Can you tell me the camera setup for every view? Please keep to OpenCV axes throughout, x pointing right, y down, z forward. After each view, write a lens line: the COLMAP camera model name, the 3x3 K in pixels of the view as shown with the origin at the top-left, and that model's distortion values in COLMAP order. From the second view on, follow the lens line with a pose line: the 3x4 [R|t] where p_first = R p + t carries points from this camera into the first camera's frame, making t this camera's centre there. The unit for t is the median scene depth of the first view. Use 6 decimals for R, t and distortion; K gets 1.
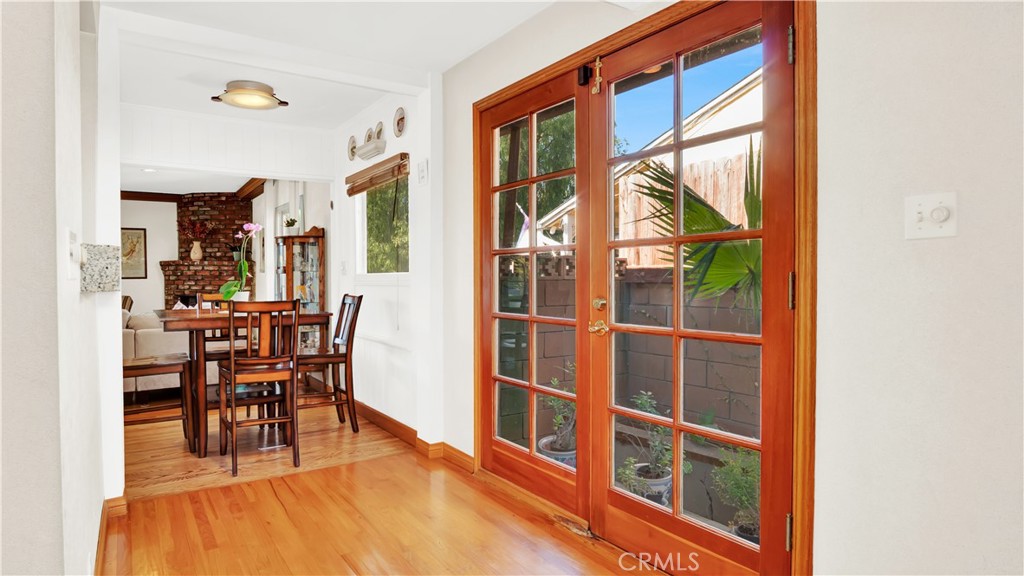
lens RADIAL K [[567.0, 0, 512.0], [0, 567.0, 288.0], [0, 0, 1]] dist [-0.020876, -0.000603]
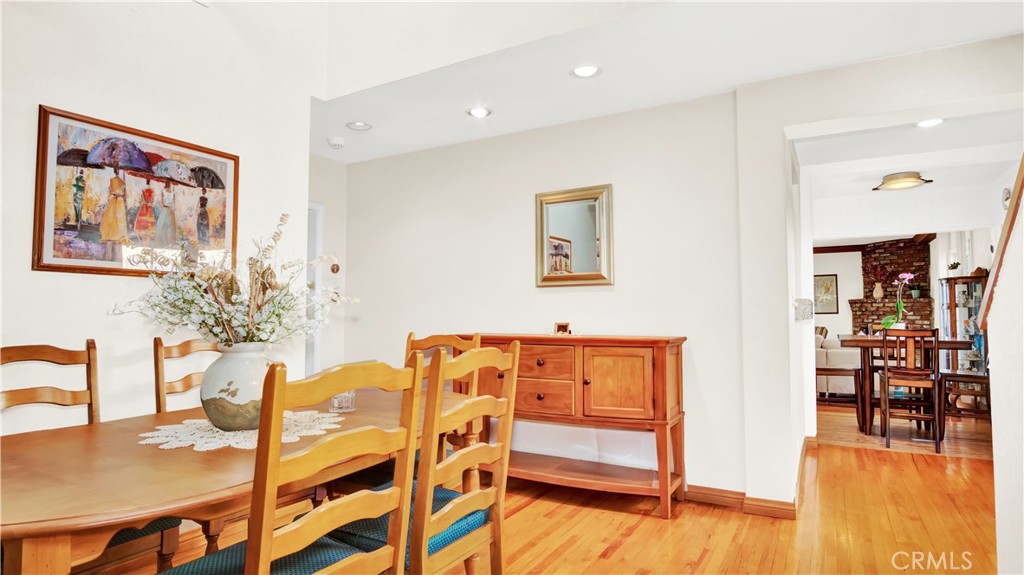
lens RADIAL K [[563.6, 0, 512.0], [0, 563.6, 287.5], [0, 0, 1]] dist [-0.003373, -0.000642]
pose [[0.441529, -0.039048, -0.896397, 0.240279], [-0.017924, 0.998469, -0.052323, 0.005860], [0.897068, 0.039169, 0.440153, -0.321588]]
